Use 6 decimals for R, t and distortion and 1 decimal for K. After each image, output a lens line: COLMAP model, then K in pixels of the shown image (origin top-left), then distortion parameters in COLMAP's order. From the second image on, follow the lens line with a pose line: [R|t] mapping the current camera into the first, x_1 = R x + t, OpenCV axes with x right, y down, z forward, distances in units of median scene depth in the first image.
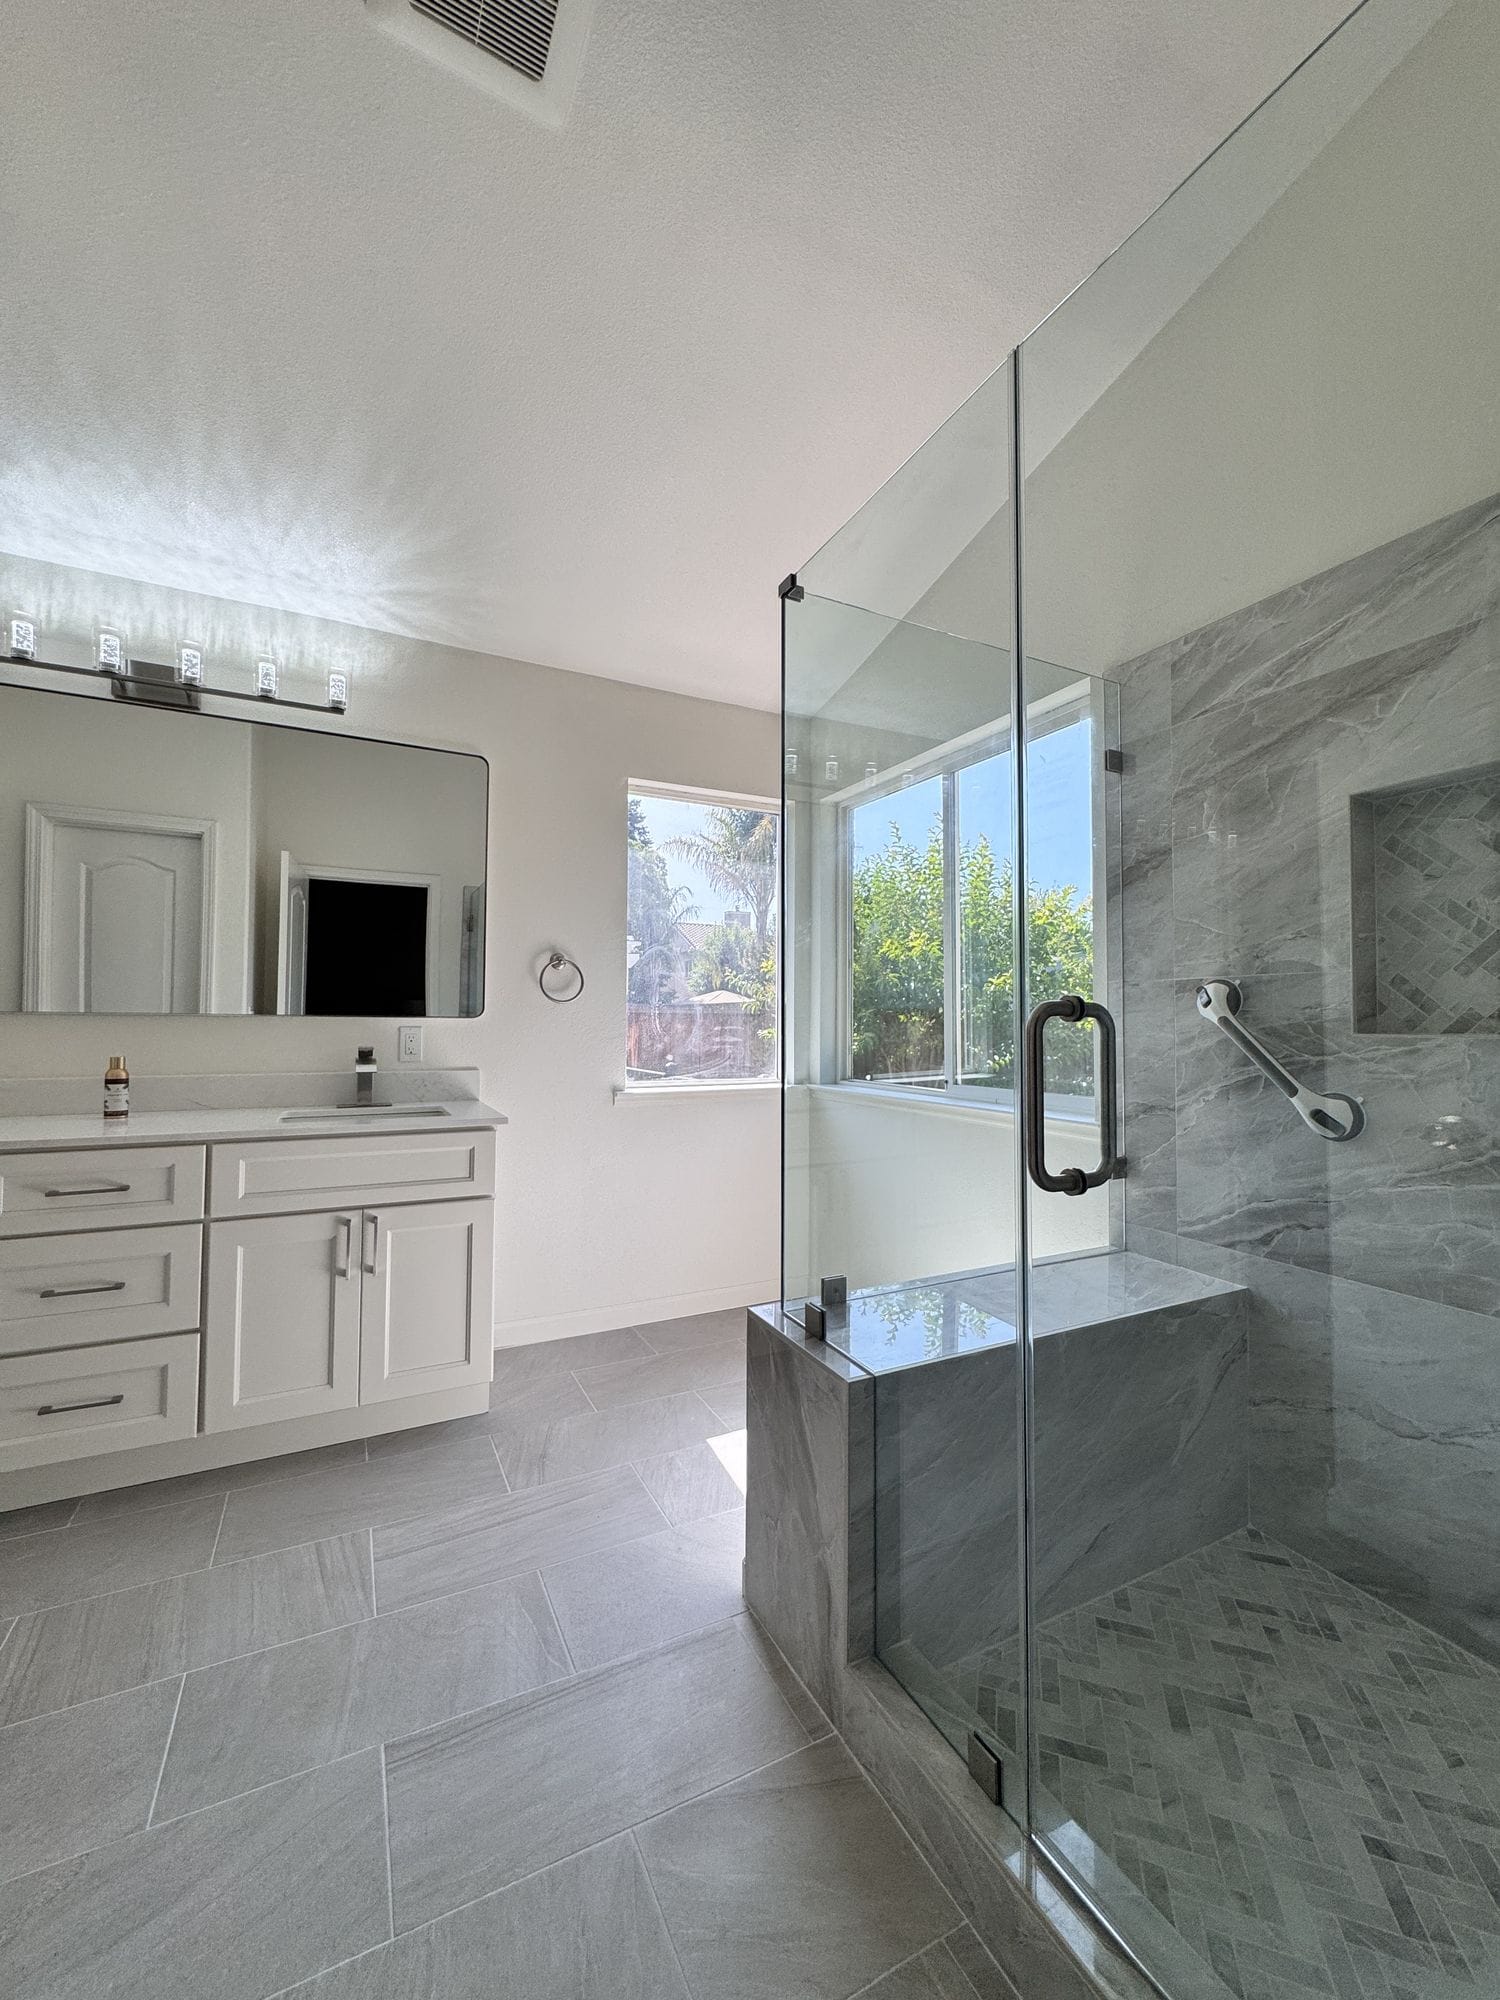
lens RADIAL K [[800.2, 0, 754.2], [0, 800.2, 997.9], [0, 0, 1]] dist [-0.005331, 0.001190]
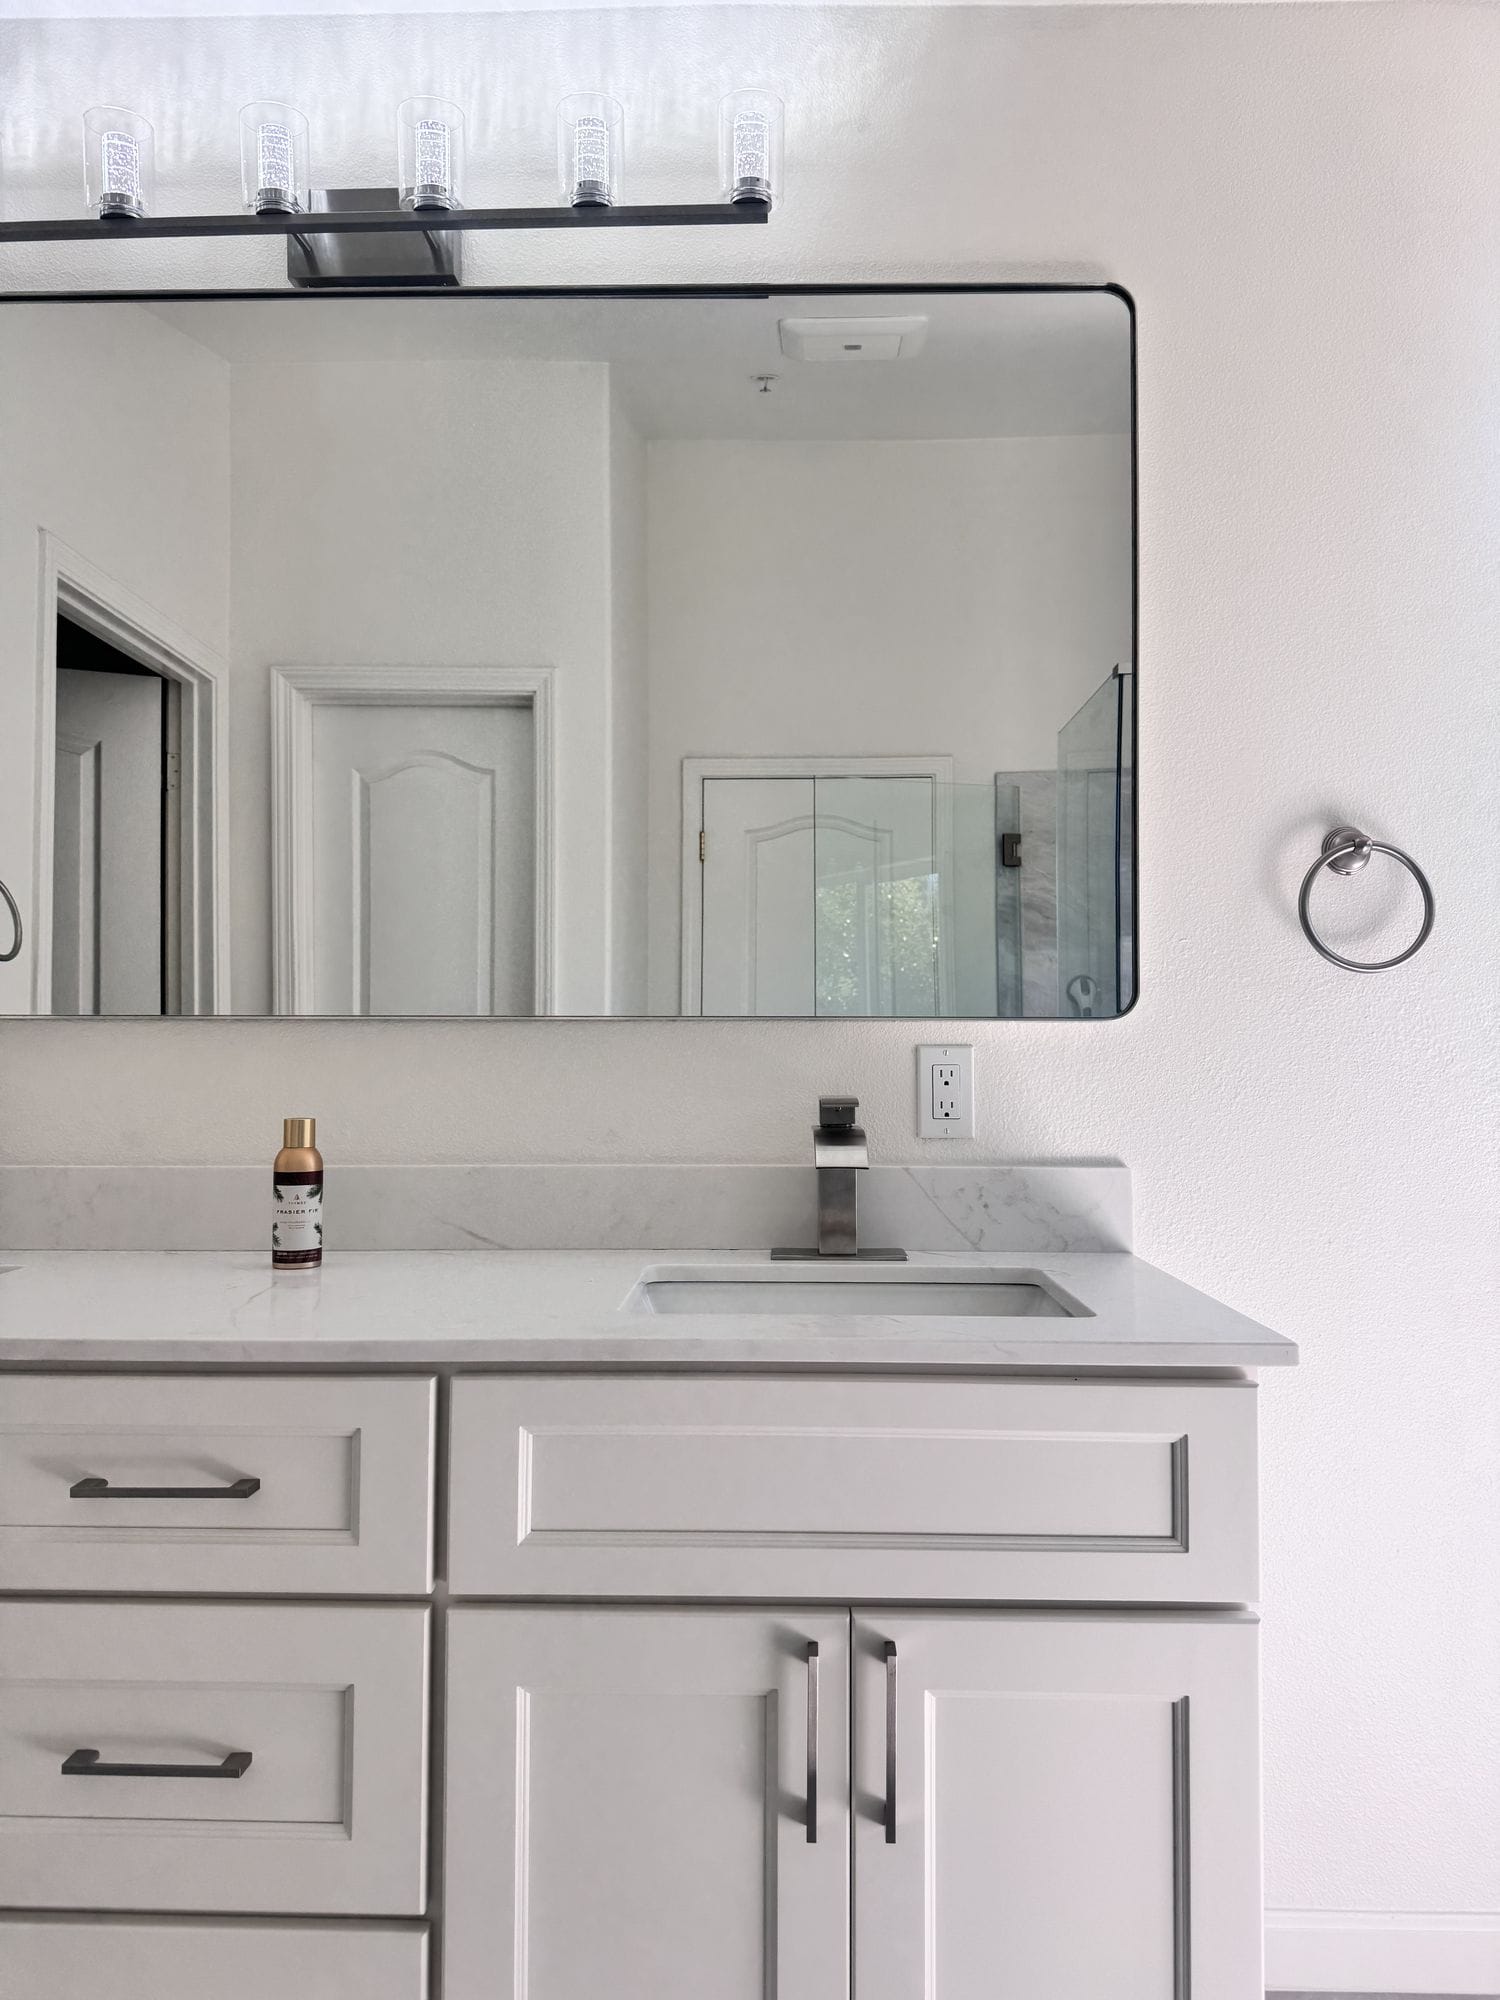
lens RADIAL K [[1410.6, 0, 746.5], [0, 1410.6, 1010.1], [0, 0, 1]] dist [0.049734, -0.054588]
pose [[0.878780, -0.024959, -0.476574, -0.262024], [0.019905, 0.999679, -0.015652, 0.036899], [0.476812, 0.004268, 0.878995, 0.503315]]
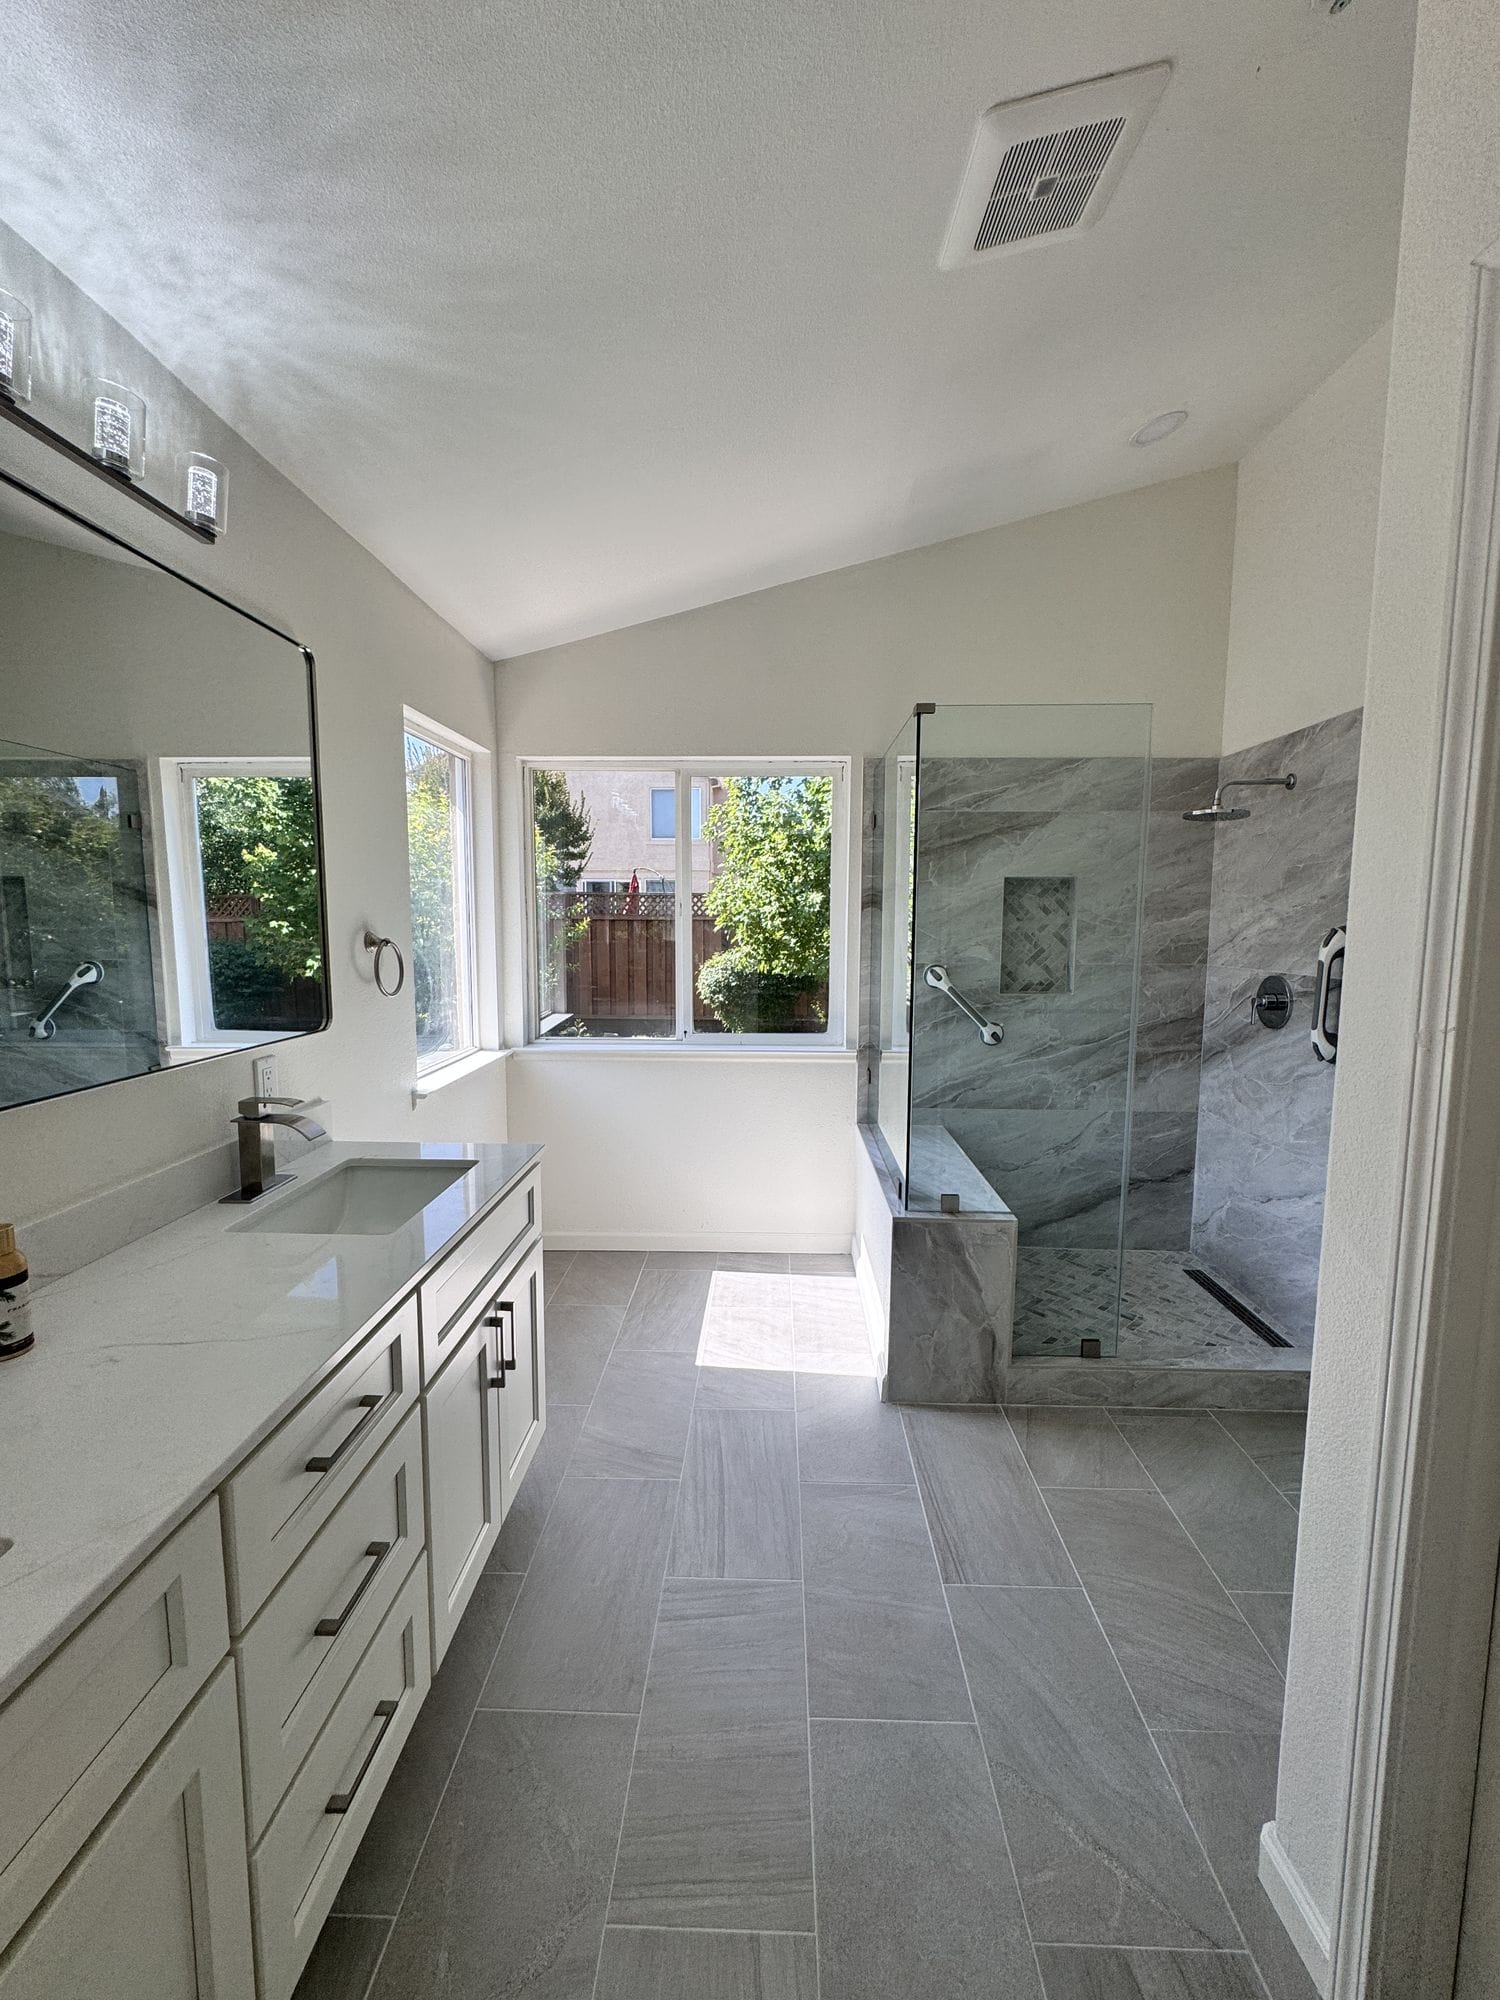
lens RADIAL K [[800.2, 0, 756.5], [0, 800.2, 998.5], [0, 0, 1]] dist [-0.005331, 0.001190]
pose [[0.476965, -0.093508, 0.873934, -1.064360], [-0.028877, 0.992121, 0.121913, -0.138060], [-0.878448, -0.083385, 0.470507, 0.442409]]
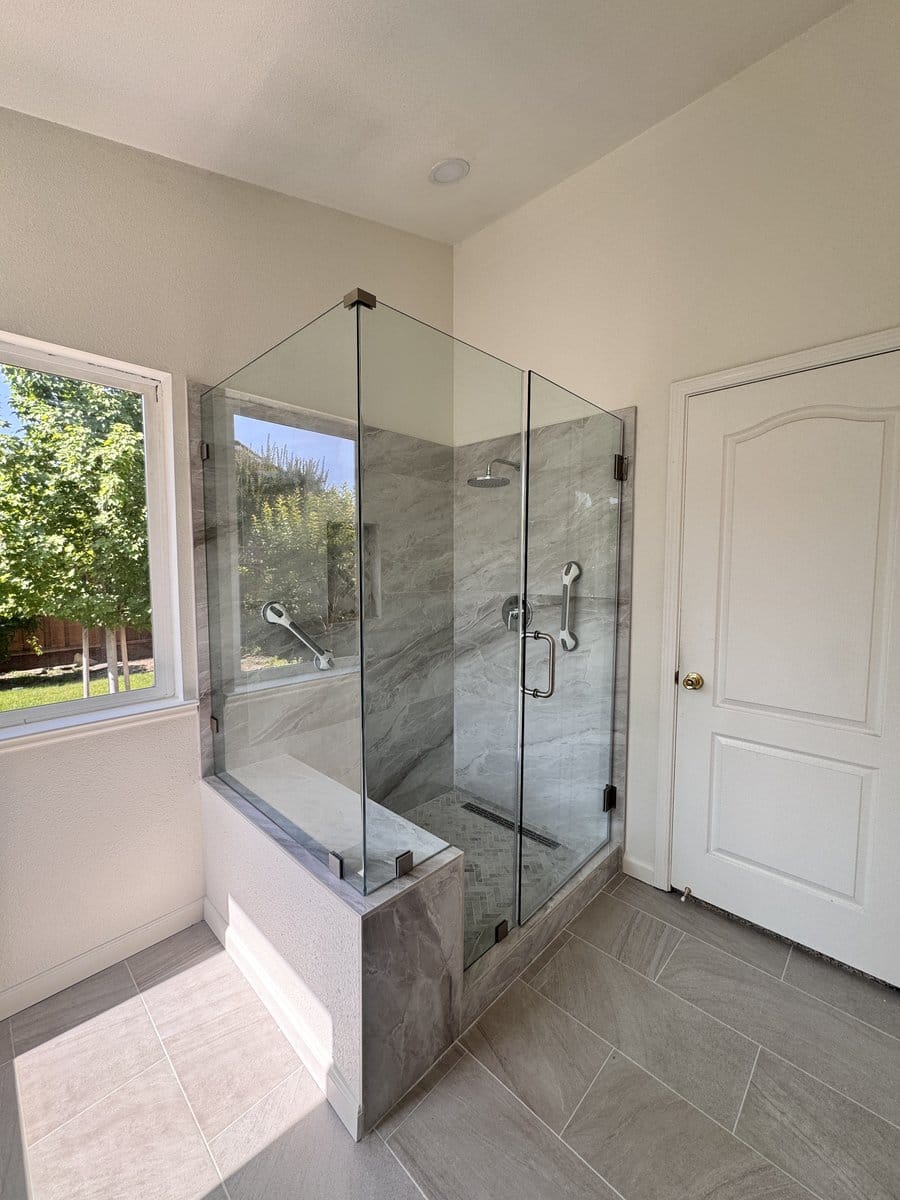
lens RADIAL K [[480.1, 0, 451.7], [0, 480.1, 599.6], [0, 0, 1]] dist [-0.005331, 0.001190]
pose [[-0.325932, -0.076554, 0.942288, -0.537856], [-0.032102, 0.997037, 0.069898, -0.105183], [-0.944848, -0.007467, -0.327424, 0.866535]]
